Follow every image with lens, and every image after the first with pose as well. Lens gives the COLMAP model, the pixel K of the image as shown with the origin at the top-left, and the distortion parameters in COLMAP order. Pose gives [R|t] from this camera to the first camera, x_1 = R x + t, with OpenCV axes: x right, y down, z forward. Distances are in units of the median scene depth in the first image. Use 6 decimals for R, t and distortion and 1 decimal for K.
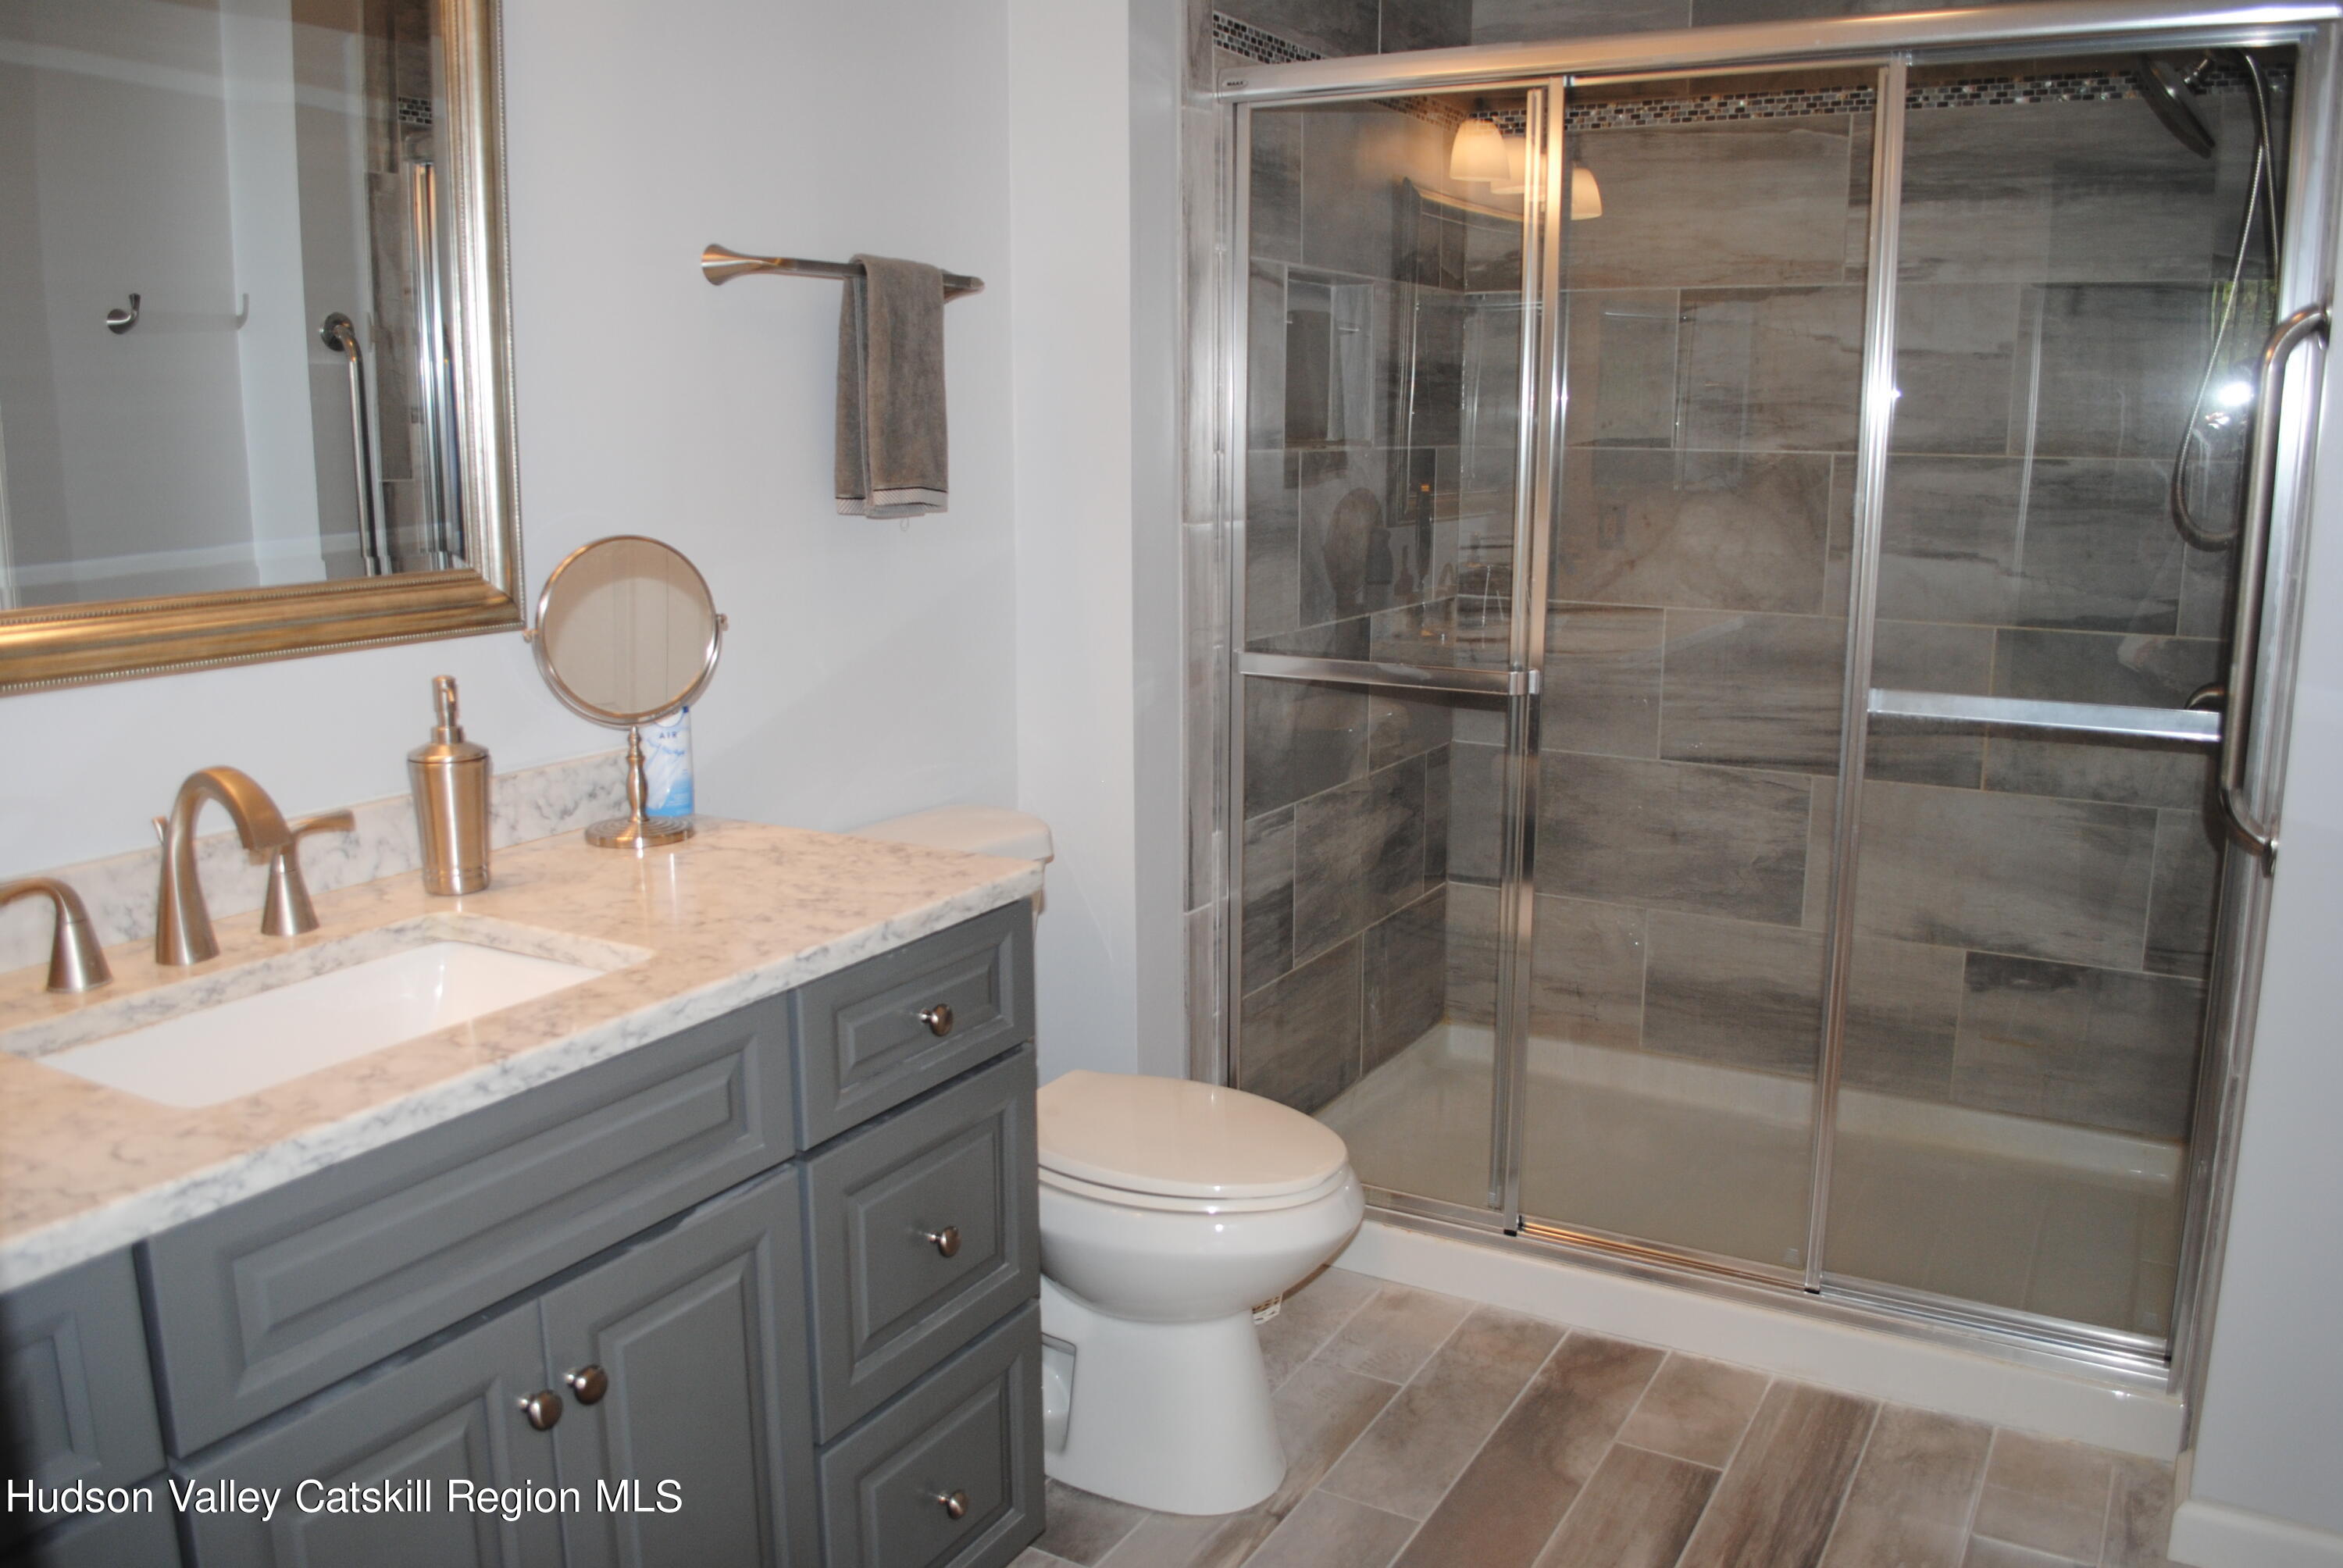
lens RADIAL K [[1848.3, 0, 1161.1], [0, 1848.3, 789.1], [0, 0, 1]] dist [-0.082648, -0.001384]
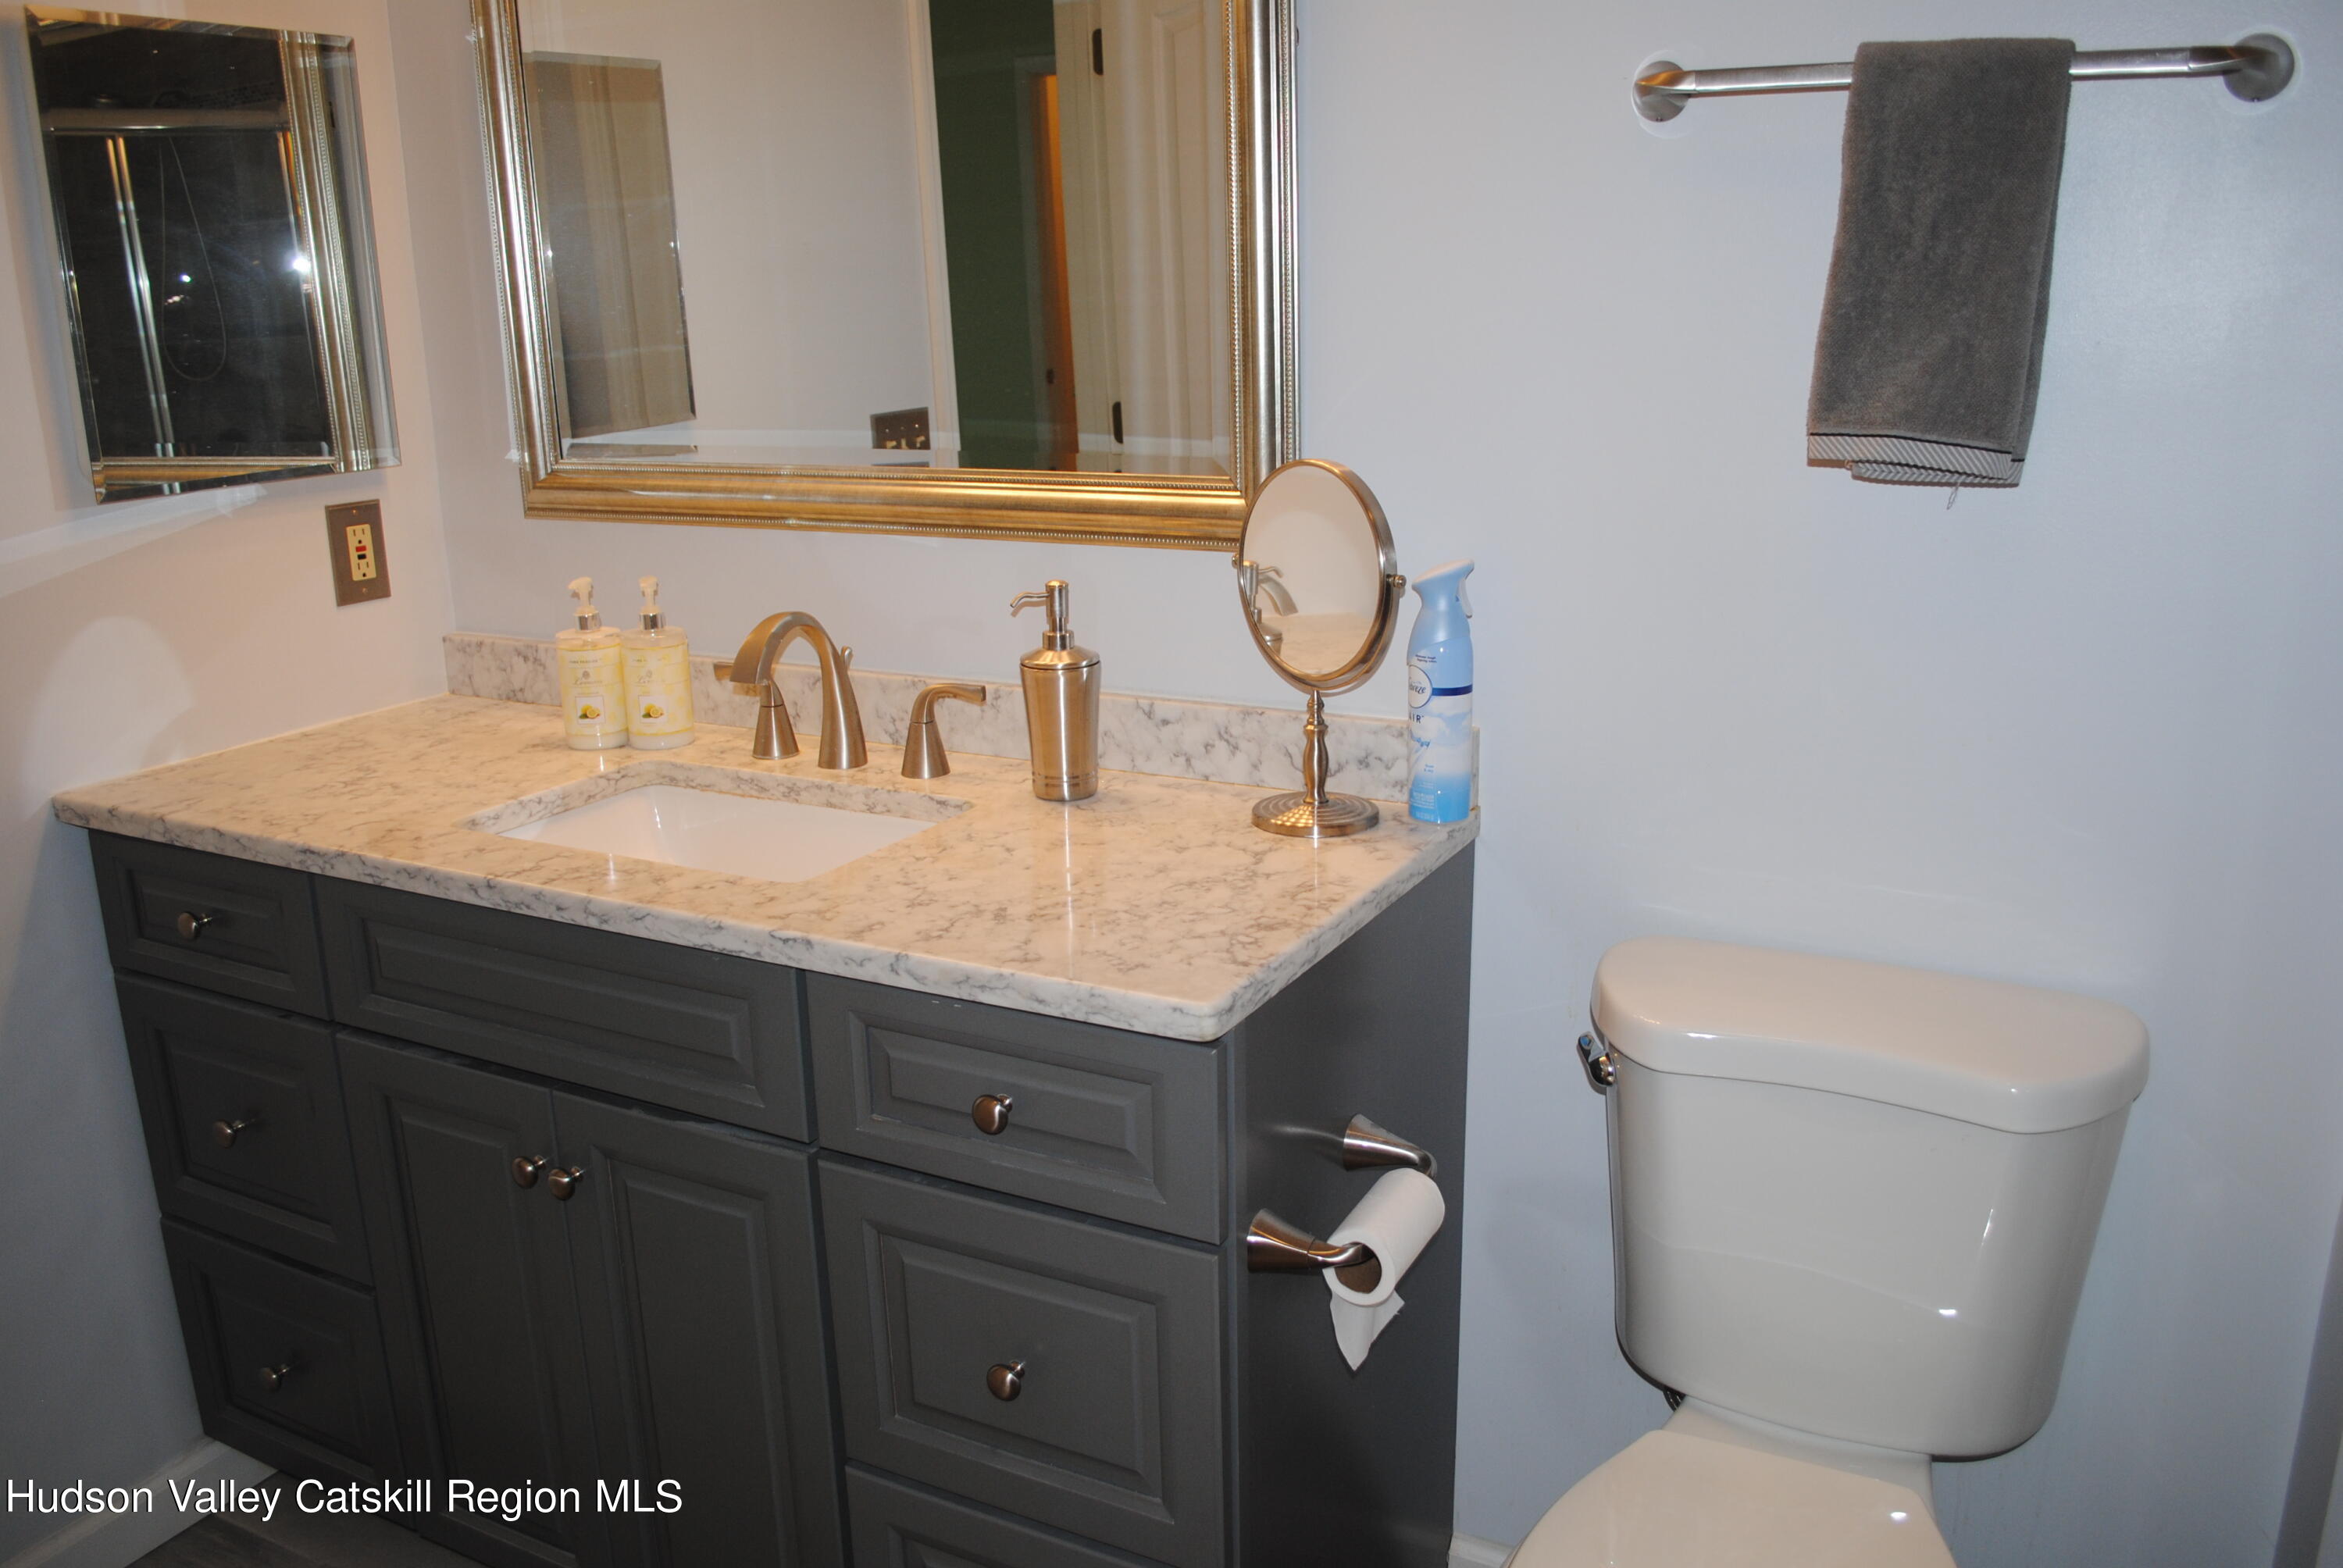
lens RADIAL K [[1848.3, 0, 1161.1], [0, 1848.3, 789.1], [0, 0, 1]] dist [-0.082648, -0.001384]
pose [[0.041734, 0.262405, -0.964055, 0.658435], [-0.176637, 0.951634, 0.251378, -0.235521], [0.983391, 0.159797, 0.086066, 1.076437]]
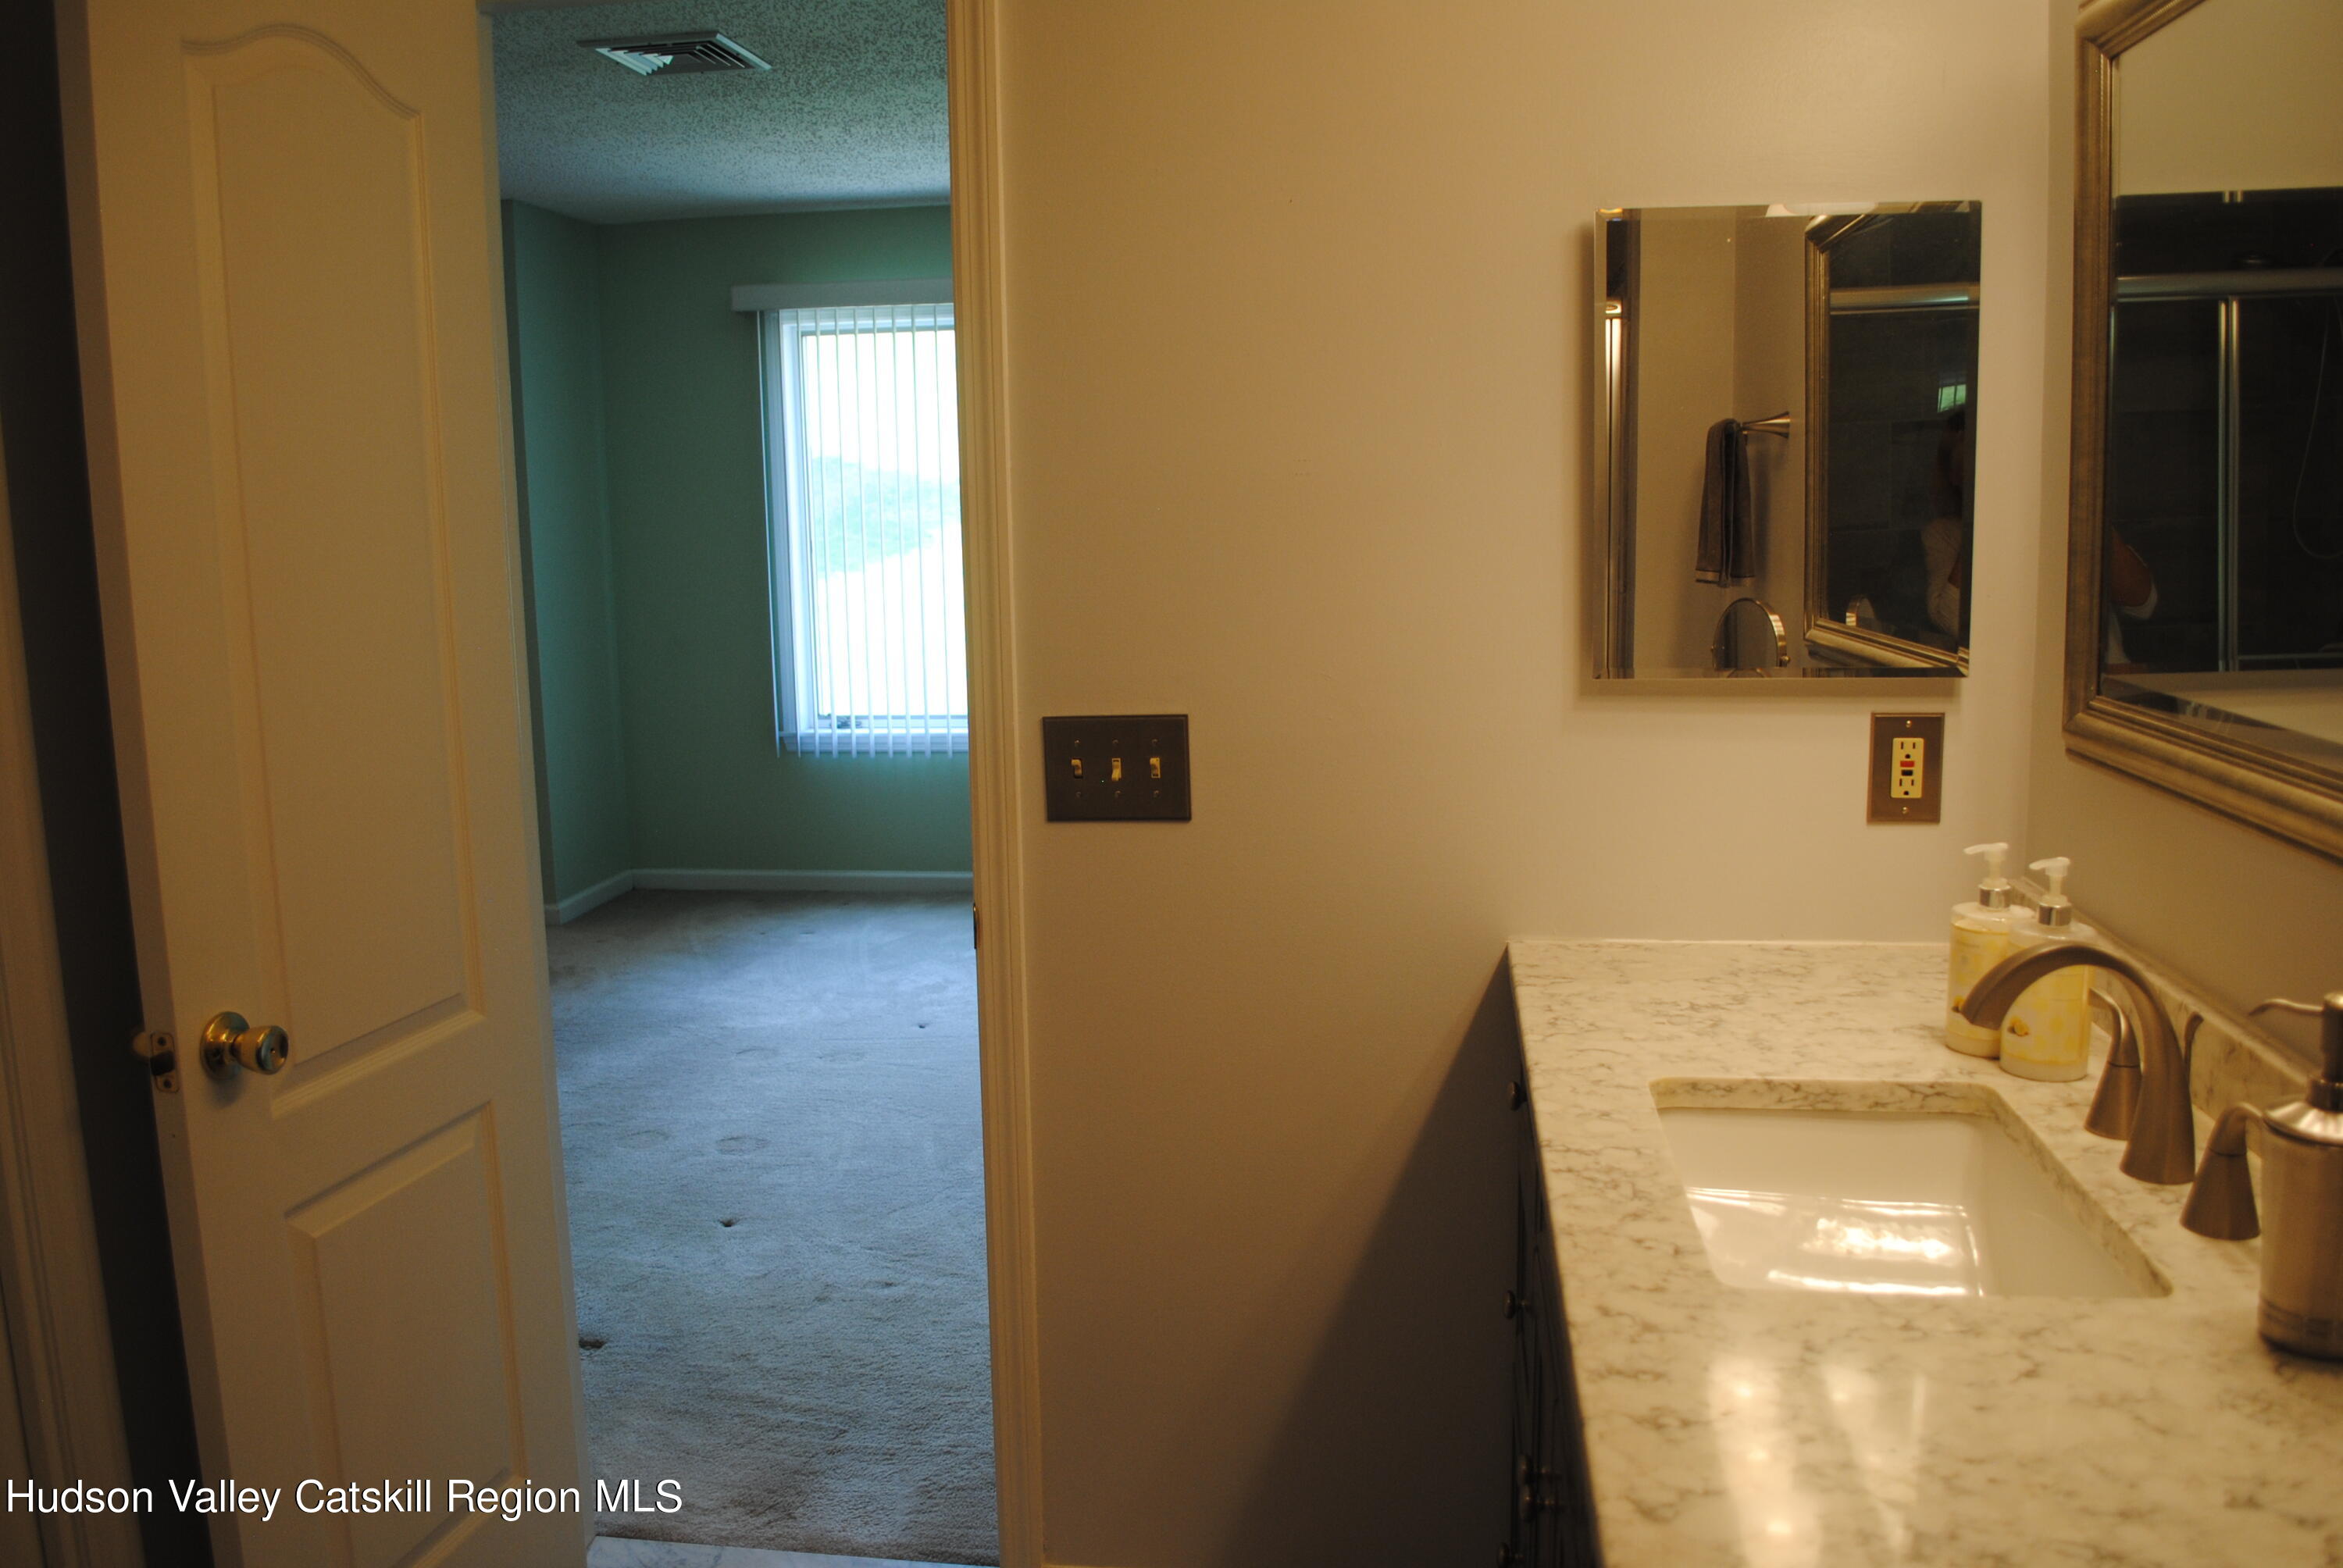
lens RADIAL K [[1848.3, 0, 1161.1], [0, 1848.3, 789.1], [0, 0, 1]] dist [-0.082648, -0.001384]
pose [[-0.927710, 0.076677, -0.365342, 0.183239], [-0.052588, 0.942074, 0.331257, -0.320203], [0.369579, 0.326523, -0.869939, 1.455432]]
